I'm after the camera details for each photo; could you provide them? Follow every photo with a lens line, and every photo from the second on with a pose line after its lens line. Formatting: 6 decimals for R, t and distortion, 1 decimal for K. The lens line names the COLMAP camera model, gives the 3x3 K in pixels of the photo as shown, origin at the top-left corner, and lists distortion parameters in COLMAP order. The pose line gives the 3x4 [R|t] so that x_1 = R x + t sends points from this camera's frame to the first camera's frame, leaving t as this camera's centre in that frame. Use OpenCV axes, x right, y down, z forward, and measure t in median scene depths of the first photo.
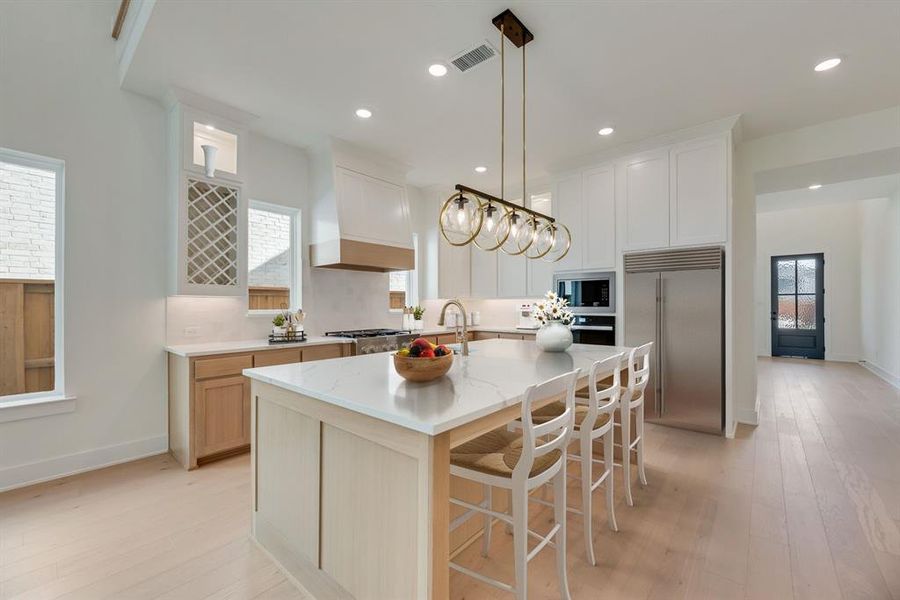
lens RADIAL K [[363.5, 0, 451.1], [0, 363.5, 304.8], [0, 0, 1]] dist [-0.001152, 0.000377]
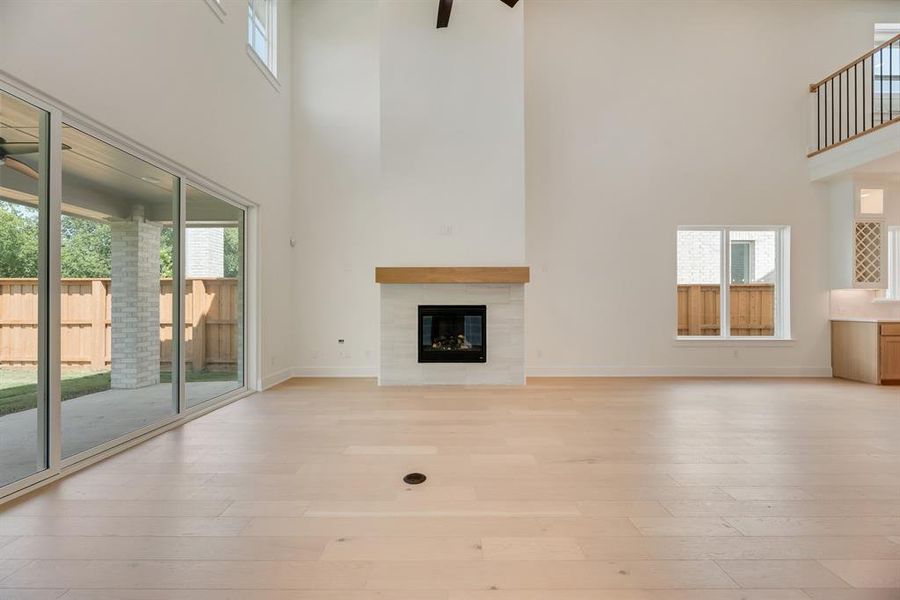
lens RADIAL K [[363.5, 0, 451.1], [0, 363.5, 304.8], [0, 0, 1]] dist [-0.001152, 0.000377]
pose [[0.652848, 0.002581, -0.757485, -0.556654], [-0.000862, 0.999996, 0.002665, 0.039833], [0.757489, -0.001086, 0.652847, -1.354726]]
